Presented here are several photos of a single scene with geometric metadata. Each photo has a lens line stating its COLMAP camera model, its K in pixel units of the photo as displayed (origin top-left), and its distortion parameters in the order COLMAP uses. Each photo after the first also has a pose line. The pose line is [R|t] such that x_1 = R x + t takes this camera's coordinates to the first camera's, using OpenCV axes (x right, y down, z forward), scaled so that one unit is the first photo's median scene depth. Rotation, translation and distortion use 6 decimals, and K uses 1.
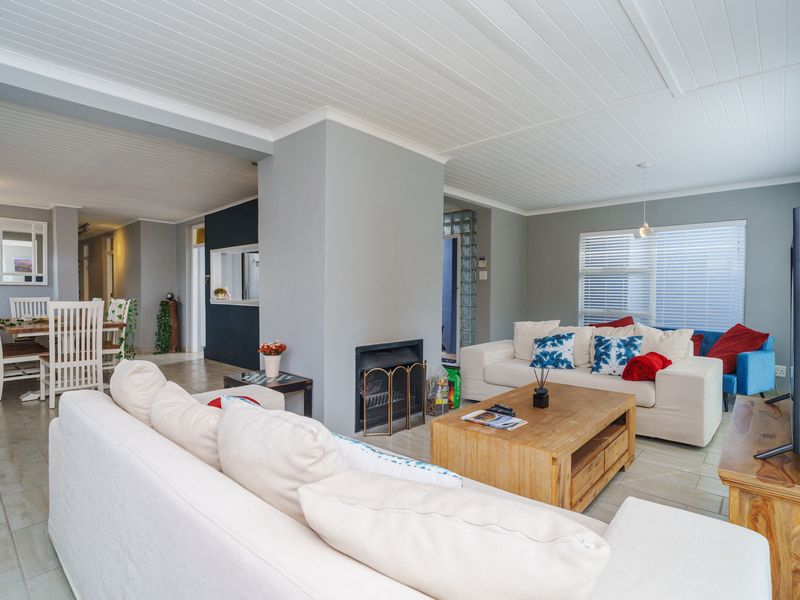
lens RADIAL K [[419.9, 0, 399.4], [0, 419.9, 302.6], [0, 0, 1]] dist [-0.002086, 0.000244]
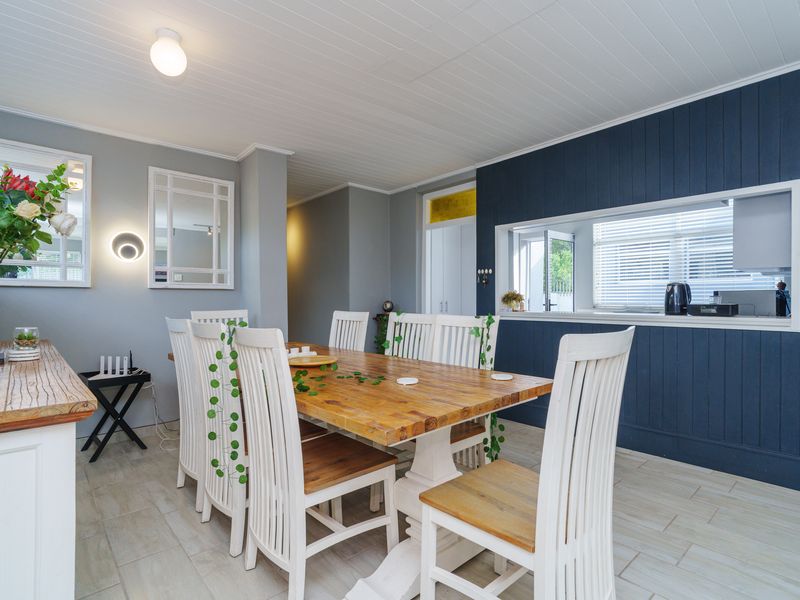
lens RADIAL K [[419.9, 0, 399.1], [0, 419.9, 297.5], [0, 0, 1]] dist [-0.002086, 0.000244]
pose [[0.995676, -0.008920, -0.092465, -0.480736], [0.006079, 0.999502, -0.030967, -0.009136], [0.092695, 0.030271, 0.995234, 0.381384]]
